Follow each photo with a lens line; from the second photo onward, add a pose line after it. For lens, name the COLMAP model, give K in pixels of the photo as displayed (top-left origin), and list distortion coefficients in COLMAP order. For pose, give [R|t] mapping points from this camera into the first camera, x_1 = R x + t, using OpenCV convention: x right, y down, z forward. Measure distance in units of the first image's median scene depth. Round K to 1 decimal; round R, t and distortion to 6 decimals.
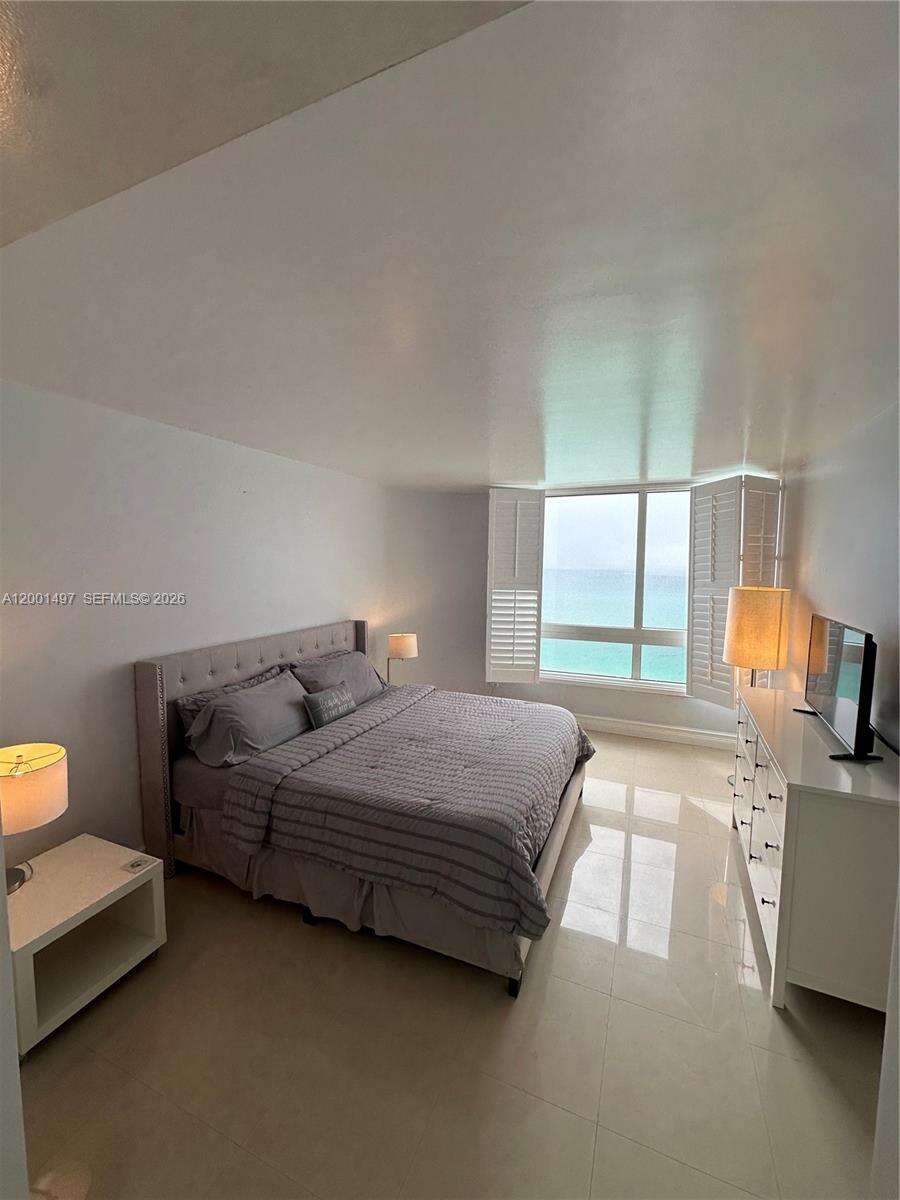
lens RADIAL K [[477.2, 0, 452.2], [0, 477.2, 599.9], [0, 0, 1]] dist [-0.005452, 0.000075]
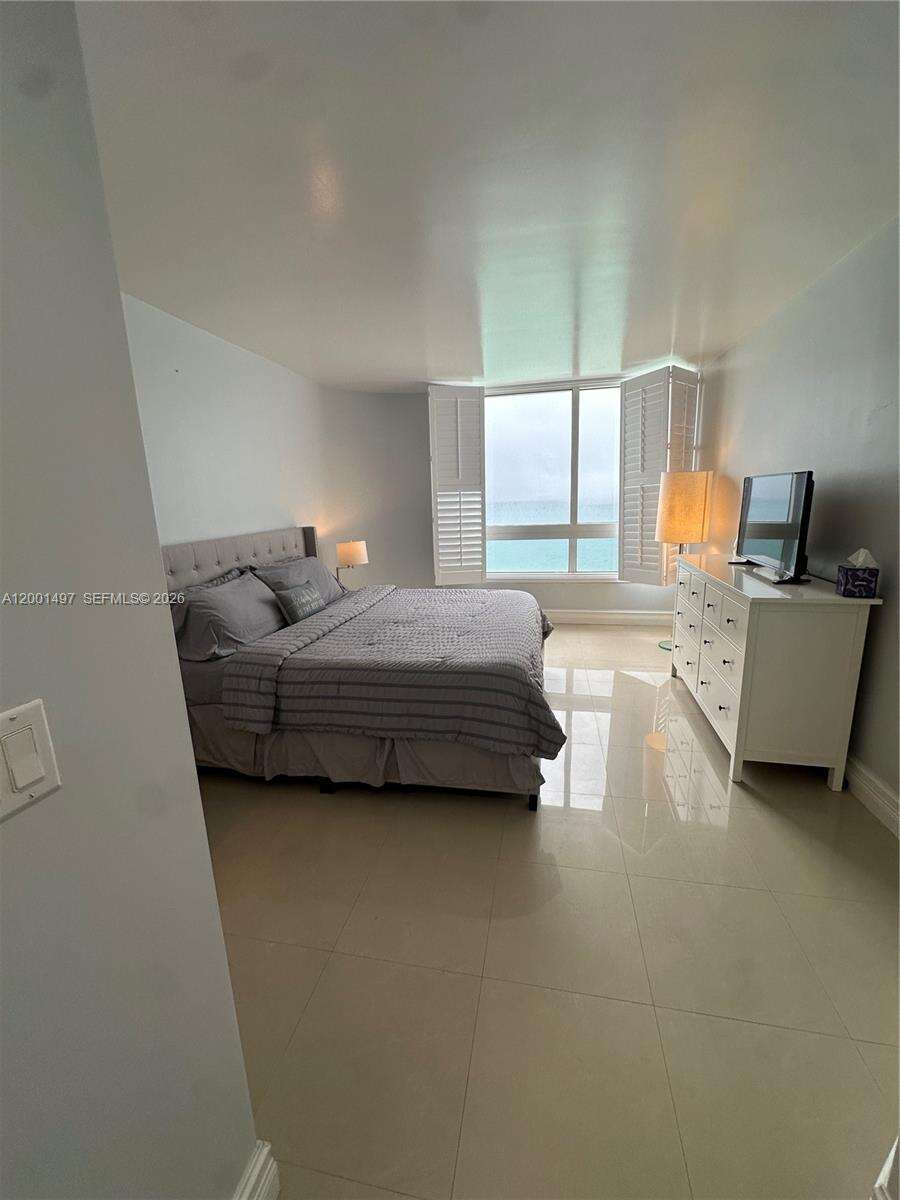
lens RADIAL K [[477.2, 0, 452.2], [0, 477.2, 599.9], [0, 0, 1]] dist [-0.005452, 0.000075]
pose [[0.978061, -0.084075, 0.190597, -0.120755], [0.058812, 0.989162, 0.134537, 0.088011], [-0.199842, -0.120376, 0.972406, -0.003452]]
